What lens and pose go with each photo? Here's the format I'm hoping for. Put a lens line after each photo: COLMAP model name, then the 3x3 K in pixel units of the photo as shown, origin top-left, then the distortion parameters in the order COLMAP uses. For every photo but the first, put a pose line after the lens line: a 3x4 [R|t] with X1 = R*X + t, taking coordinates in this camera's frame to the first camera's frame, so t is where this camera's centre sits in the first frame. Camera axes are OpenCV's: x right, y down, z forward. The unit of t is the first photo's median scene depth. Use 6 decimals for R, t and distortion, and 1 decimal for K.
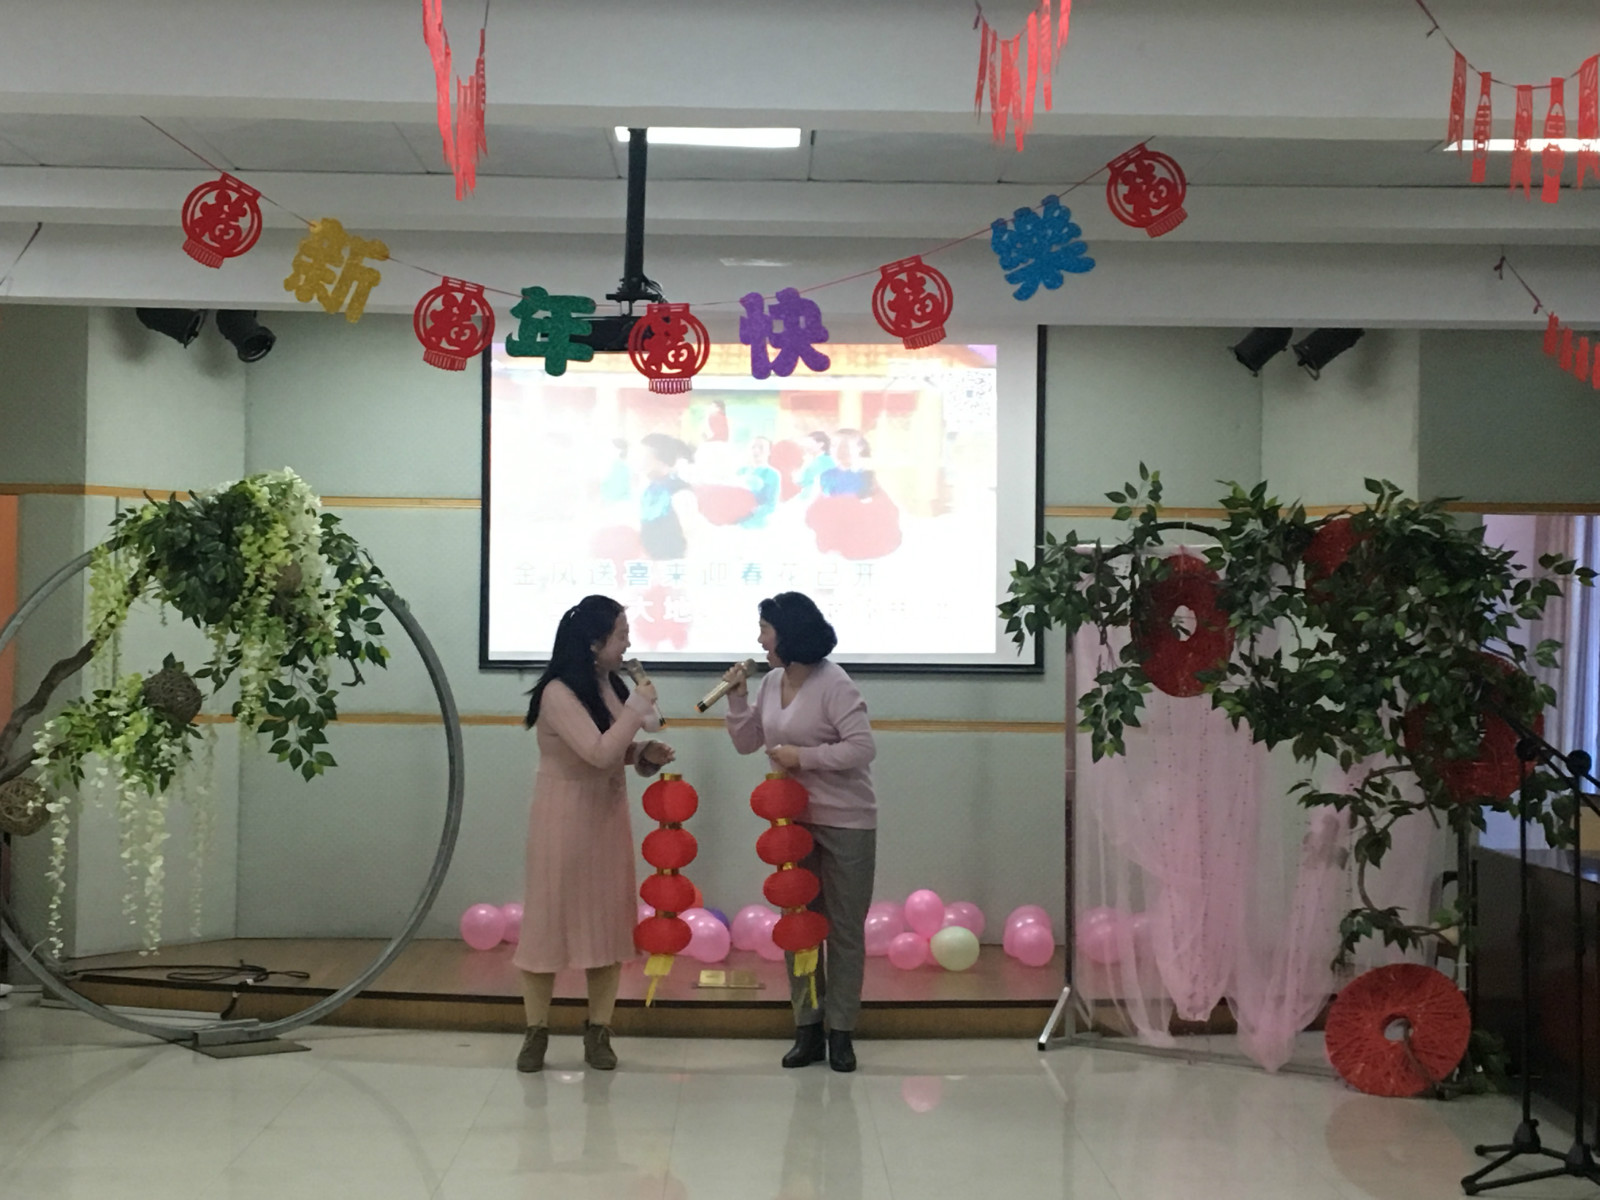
lens RADIAL K [[2707.1, 0, 766.9], [0, 2707.1, 603.4], [0, 0, 1]] dist [0.031956, -0.004980]
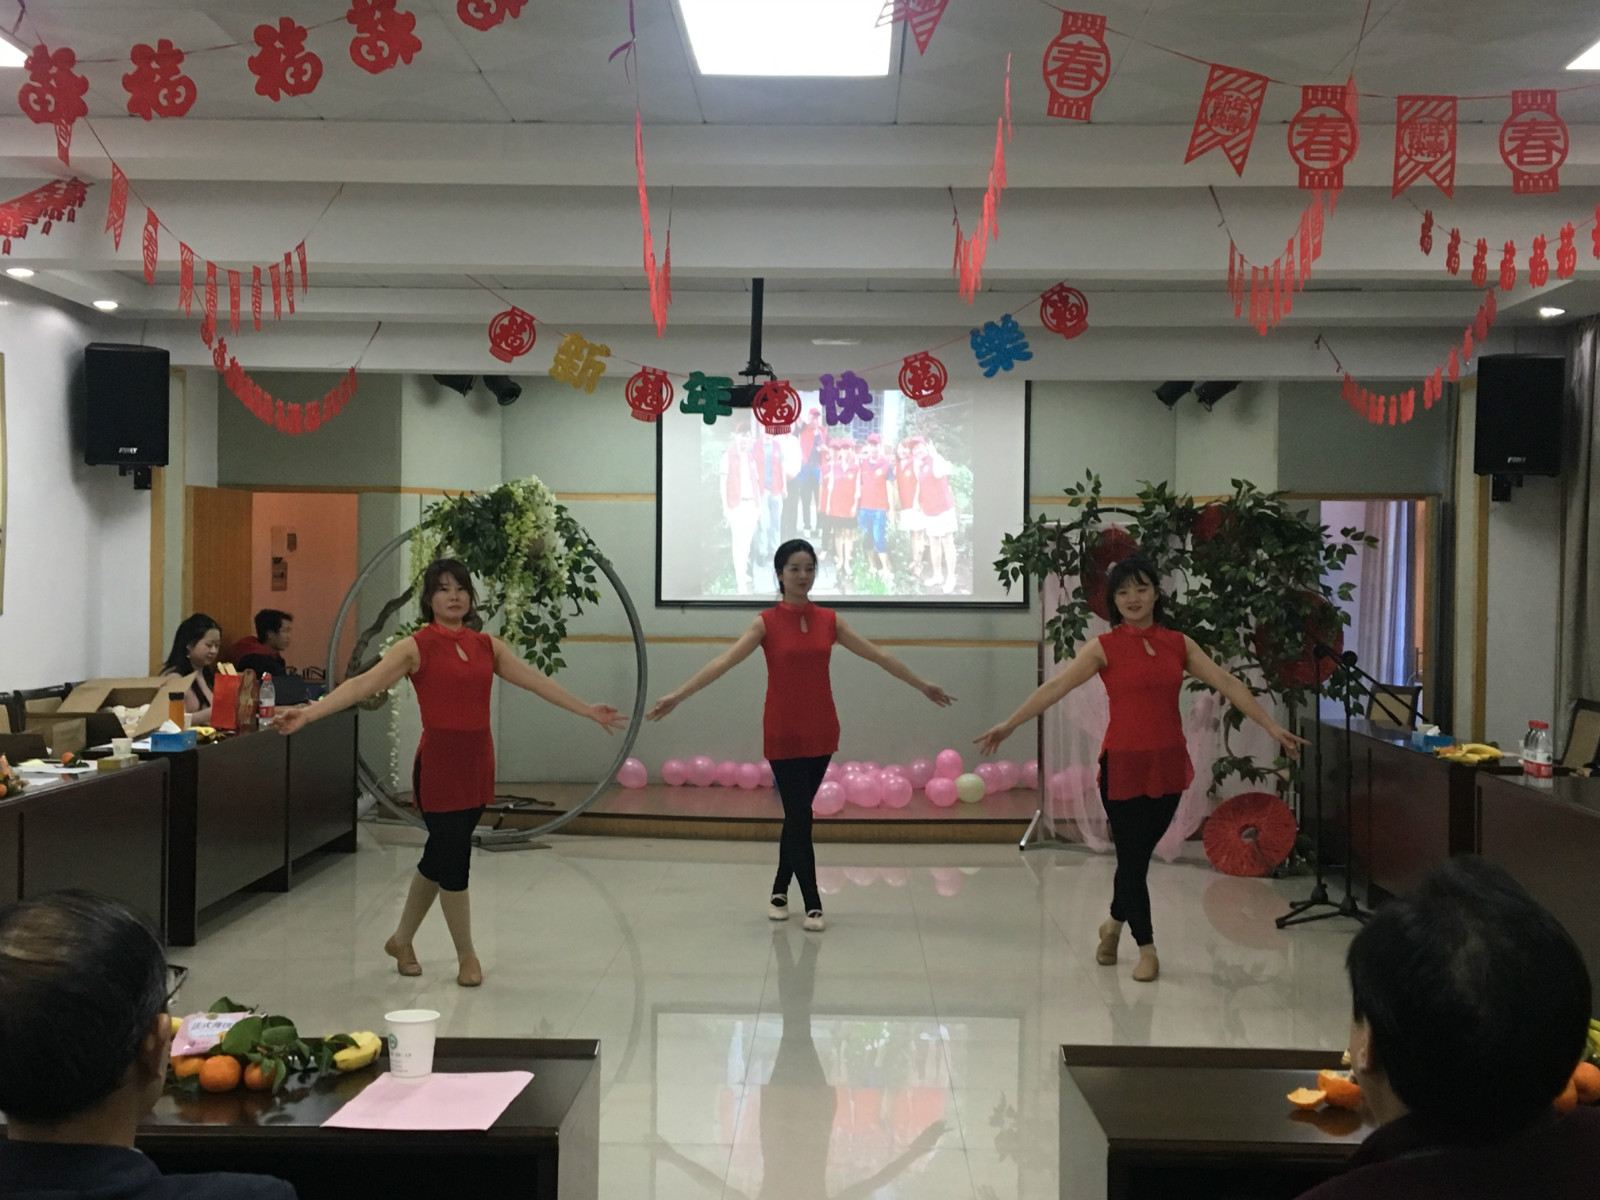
lens RADIAL K [[2013.6, 0, 800.0], [0, 2013.6, 600.0], [0, 0, 1]] dist [0.004004, 0.000710]
pose [[0.999616, -0.003593, -0.027458, 0.007414], [0.004070, 0.999842, 0.017318, 0.001915], [0.027392, -0.017423, 0.999473, -0.155629]]
